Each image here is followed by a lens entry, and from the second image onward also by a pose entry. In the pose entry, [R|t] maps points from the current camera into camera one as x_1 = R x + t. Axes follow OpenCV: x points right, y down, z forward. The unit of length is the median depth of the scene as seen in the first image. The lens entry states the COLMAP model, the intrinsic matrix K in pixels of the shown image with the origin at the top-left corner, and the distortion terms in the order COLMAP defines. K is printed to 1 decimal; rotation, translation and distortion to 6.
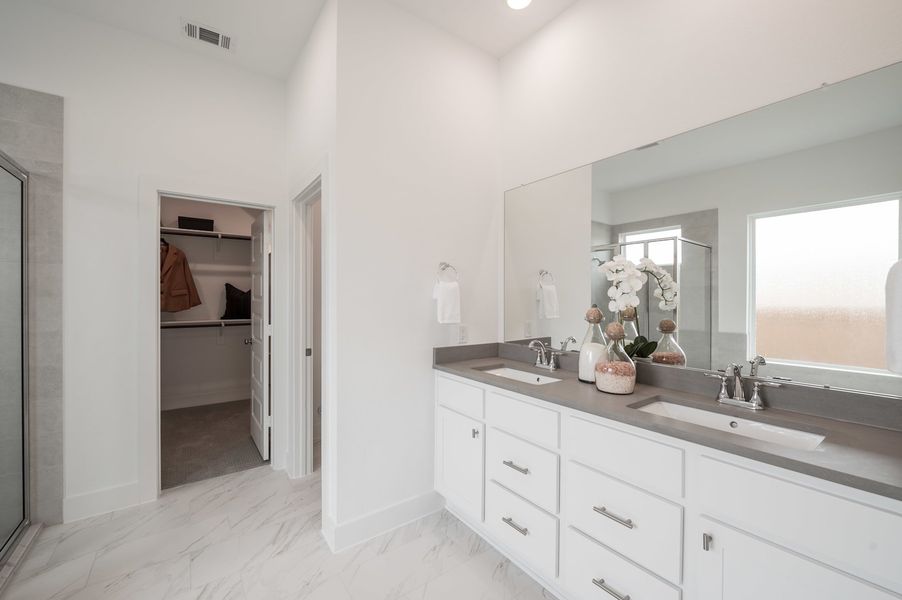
lens RADIAL K [[358.7, 0, 451.7], [0, 358.7, 301.7], [0, 0, 1]] dist [-0.013199, -0.000580]
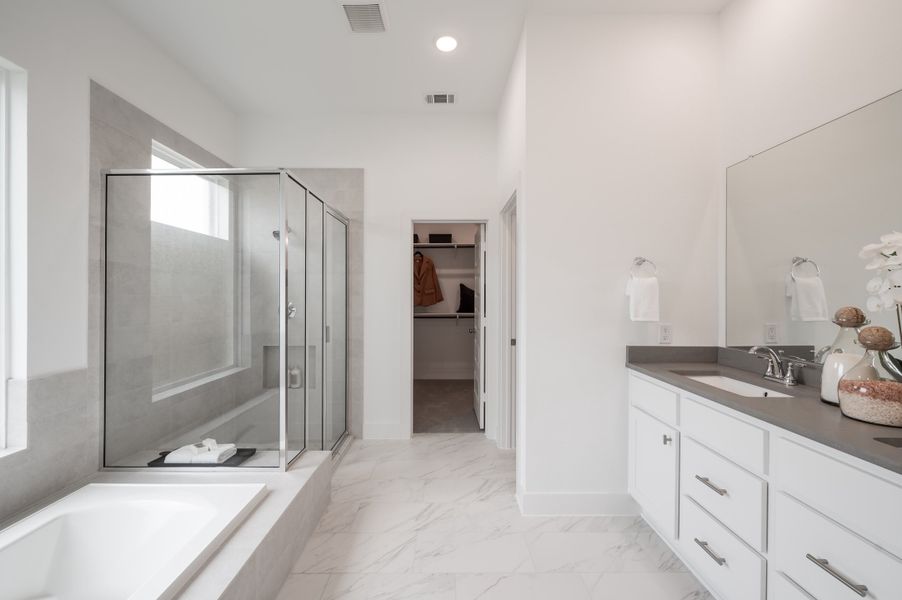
lens RADIAL K [[358.7, 0, 448.0], [0, 358.7, 298.3], [0, 0, 1]] dist [-0.013199, -0.000580]
pose [[0.810572, 0.000531, -0.585639, 0.124996], [-0.002082, 0.999996, -0.001974, 0.002660], [0.585636, 0.002820, 0.810569, -0.070297]]
